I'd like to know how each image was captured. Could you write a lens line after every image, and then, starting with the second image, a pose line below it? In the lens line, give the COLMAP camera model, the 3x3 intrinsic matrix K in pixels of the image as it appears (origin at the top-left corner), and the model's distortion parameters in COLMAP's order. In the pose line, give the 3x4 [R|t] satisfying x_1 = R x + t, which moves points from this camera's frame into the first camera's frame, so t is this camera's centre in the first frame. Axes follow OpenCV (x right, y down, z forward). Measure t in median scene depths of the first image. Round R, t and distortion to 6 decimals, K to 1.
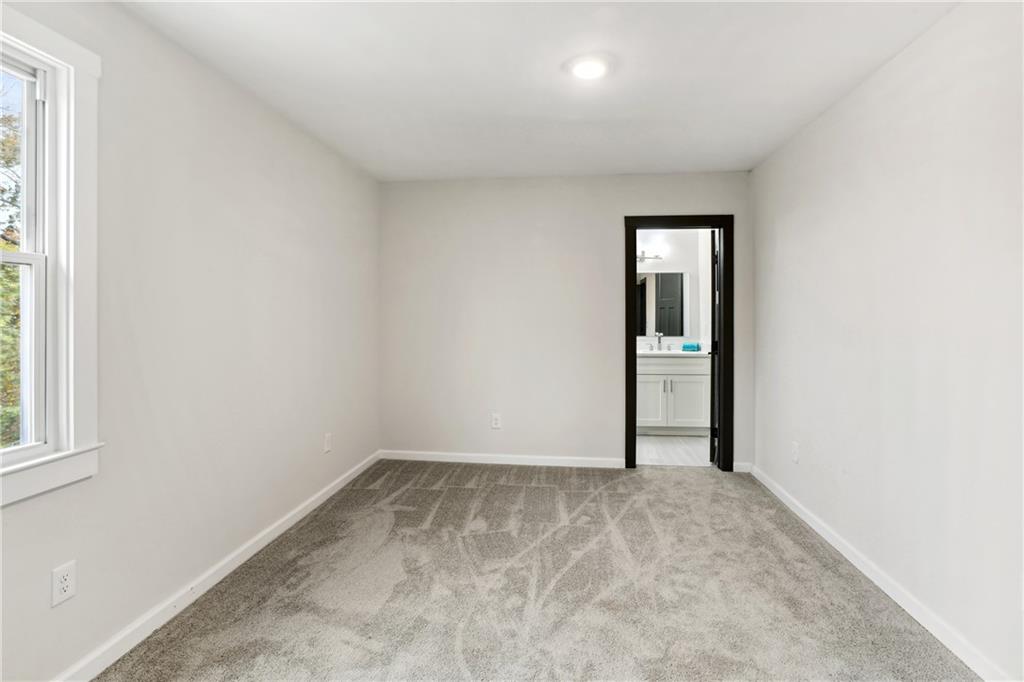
lens RADIAL K [[507.9, 0, 511.9], [0, 507.9, 314.7], [0, 0, 1]] dist [-0.055336, 0.026827]
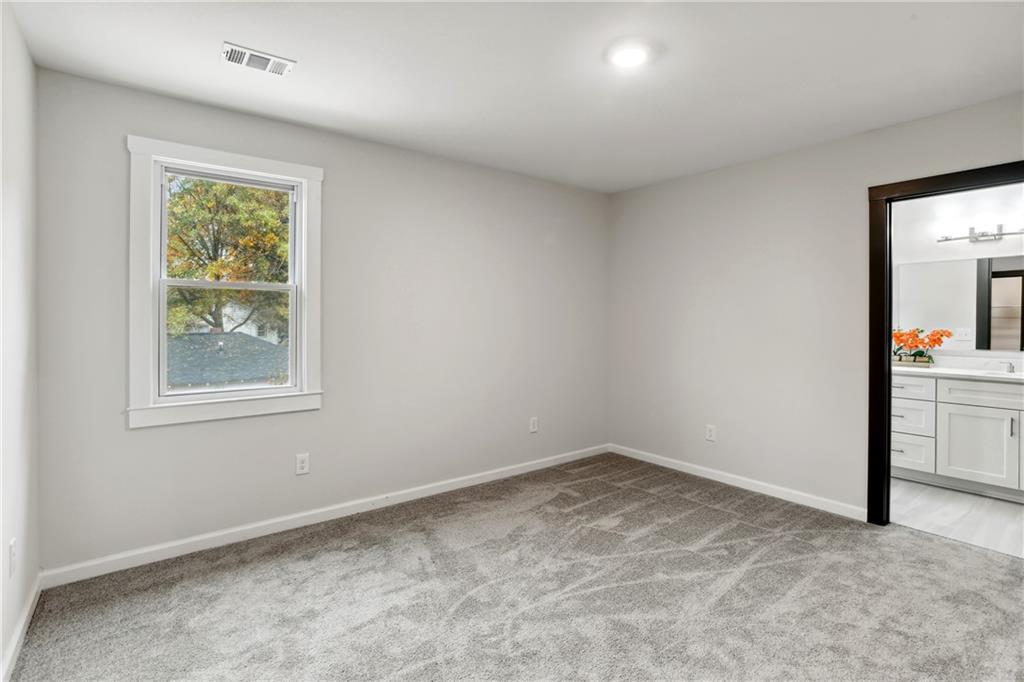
lens RADIAL K [[507.9, 0, 511.9], [0, 507.9, 314.7], [0, 0, 1]] dist [-0.055336, 0.026827]
pose [[0.697033, -0.001948, -0.717037, 0.527878], [-0.001958, 0.999987, -0.004621, -0.000413], [0.717037, 0.004625, 0.697020, 0.142699]]
